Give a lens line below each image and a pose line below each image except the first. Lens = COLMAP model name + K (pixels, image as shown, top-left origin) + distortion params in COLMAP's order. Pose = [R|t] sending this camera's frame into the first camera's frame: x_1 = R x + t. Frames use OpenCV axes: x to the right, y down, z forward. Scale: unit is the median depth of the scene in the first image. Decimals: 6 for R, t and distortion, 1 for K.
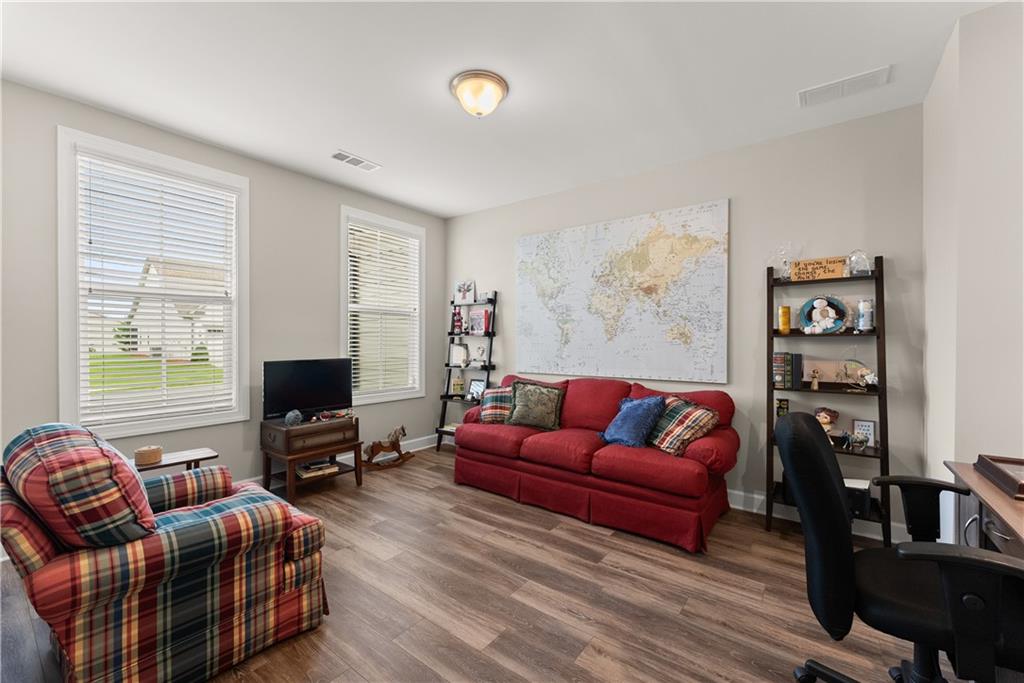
lens RADIAL K [[414.7, 0, 513.6], [0, 414.7, 342.9], [0, 0, 1]] dist [-0.000795, -0.000506]
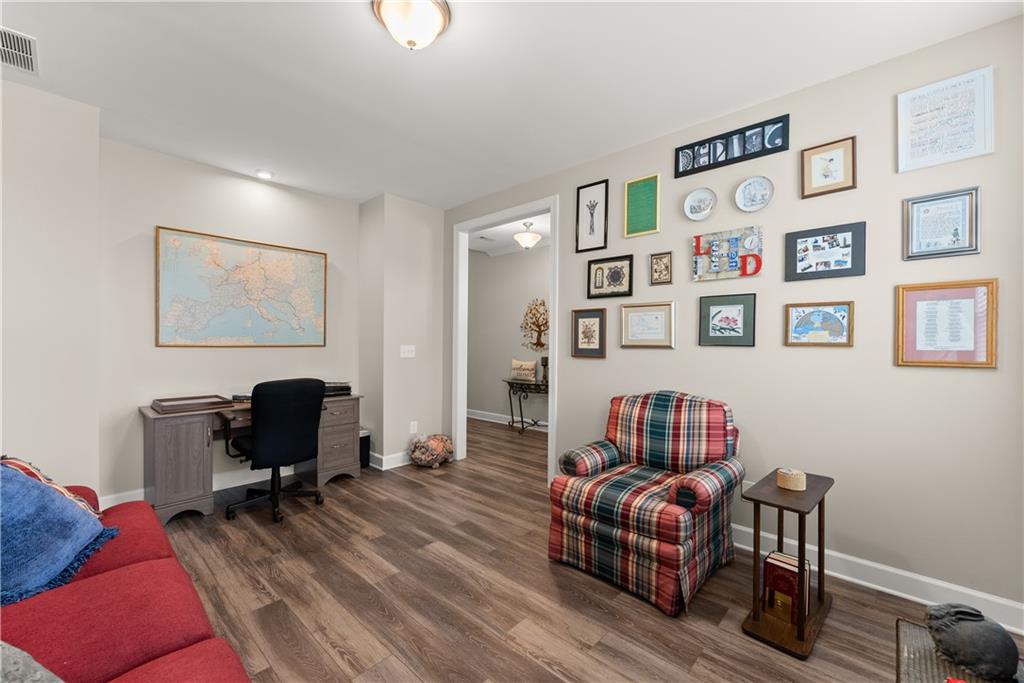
lens RADIAL K [[414.7, 0, 510.3], [0, 414.7, 344.8], [0, 0, 1]] dist [-0.000795, -0.000506]
pose [[-0.995492, -0.013684, 0.093856, -0.405207], [-0.014082, 0.999894, -0.003585, -0.002295], [-0.093797, -0.004891, -0.995579, 2.108221]]
